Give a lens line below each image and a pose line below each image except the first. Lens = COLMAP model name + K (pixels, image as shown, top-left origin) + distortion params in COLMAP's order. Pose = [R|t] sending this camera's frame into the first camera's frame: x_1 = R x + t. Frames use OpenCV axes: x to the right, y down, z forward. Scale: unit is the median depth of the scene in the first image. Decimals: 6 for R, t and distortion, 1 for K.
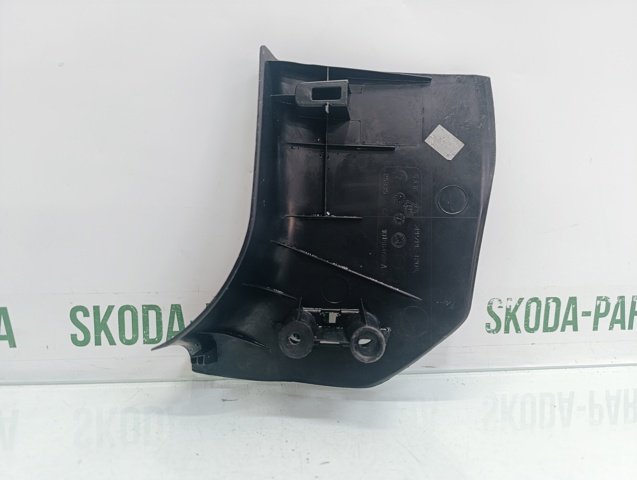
lens RADIAL K [[413.0, 0, 312.4], [0, 413.0, 242.2], [0, 0, 1]] dist [-0.035632, -0.007619]
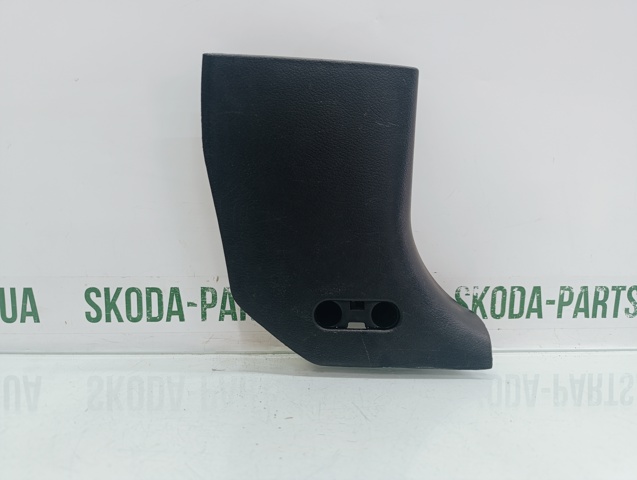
lens RADIAL K [[413.0, 0, 313.0], [0, 413.0, 245.9], [0, 0, 1]] dist [-0.035632, -0.007619]
pose [[0.998689, 0.006474, -0.050769, 0.102495], [-0.005680, 0.999860, 0.015754, 0.013691], [0.050864, -0.015445, 0.998586, -0.115593]]
